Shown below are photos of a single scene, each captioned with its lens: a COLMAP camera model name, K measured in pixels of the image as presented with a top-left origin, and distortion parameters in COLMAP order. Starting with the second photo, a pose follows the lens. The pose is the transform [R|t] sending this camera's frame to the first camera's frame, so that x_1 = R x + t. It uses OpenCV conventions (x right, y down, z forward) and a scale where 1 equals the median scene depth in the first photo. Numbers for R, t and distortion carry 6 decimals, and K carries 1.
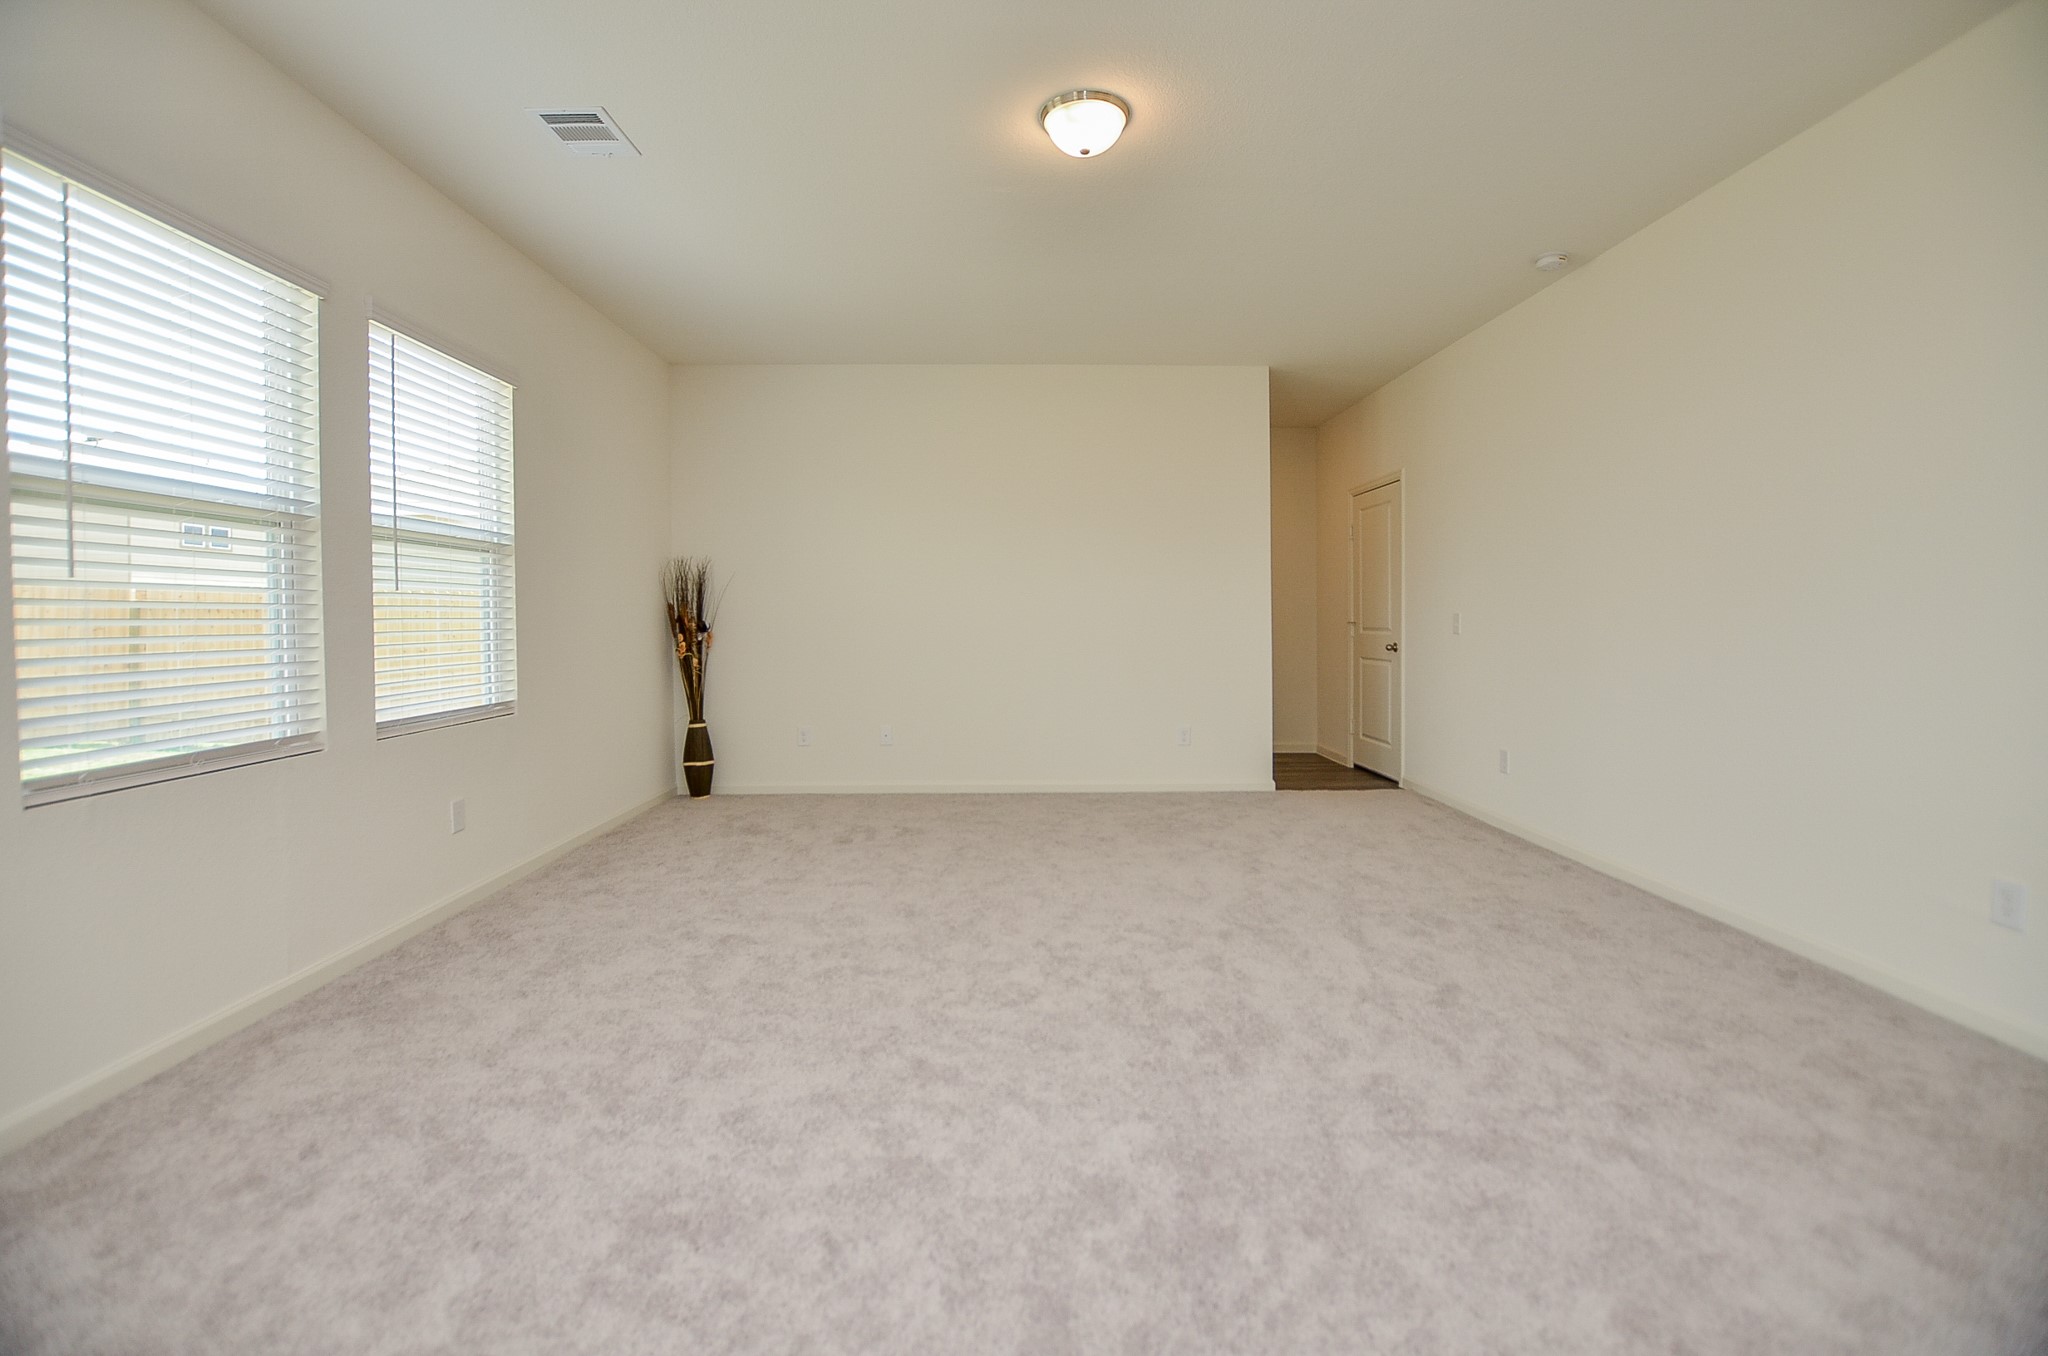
lens RADIAL K [[912.9, 0, 1007.8], [0, 912.9, 664.3], [0, 0, 1]] dist [-0.028850, 0.000852]
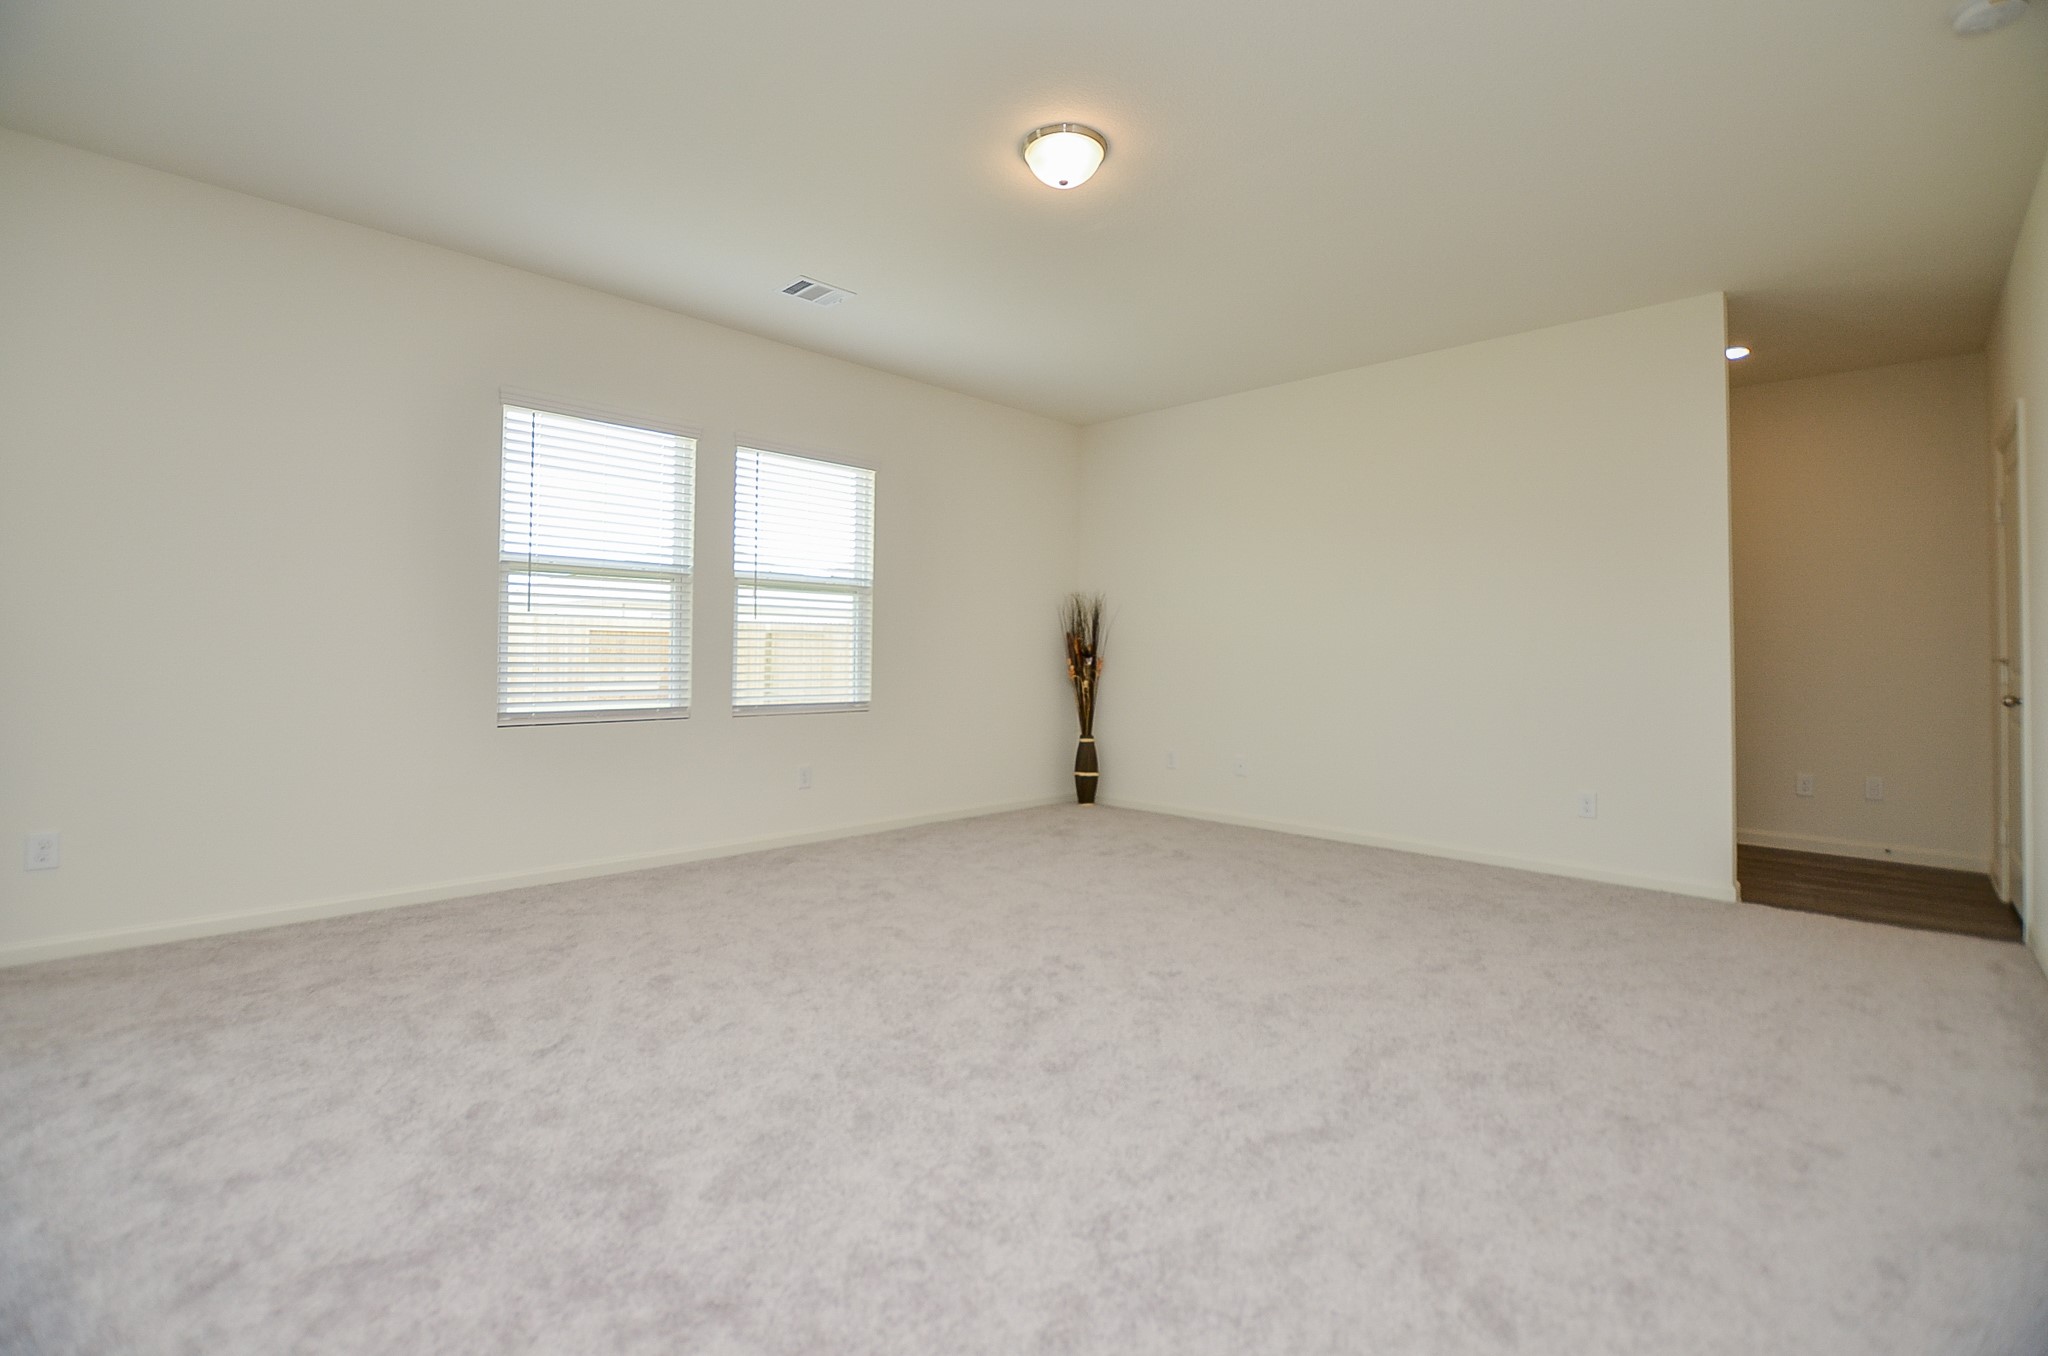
lens RADIAL K [[912.9, 0, 1010.0], [0, 912.9, 671.2], [0, 0, 1]] dist [-0.028850, 0.000852]
pose [[0.690503, 0.022102, -0.722992, 0.667855], [-0.049390, 0.998641, -0.016642, 0.008345], [0.721642, 0.047200, 0.690656, 0.231903]]
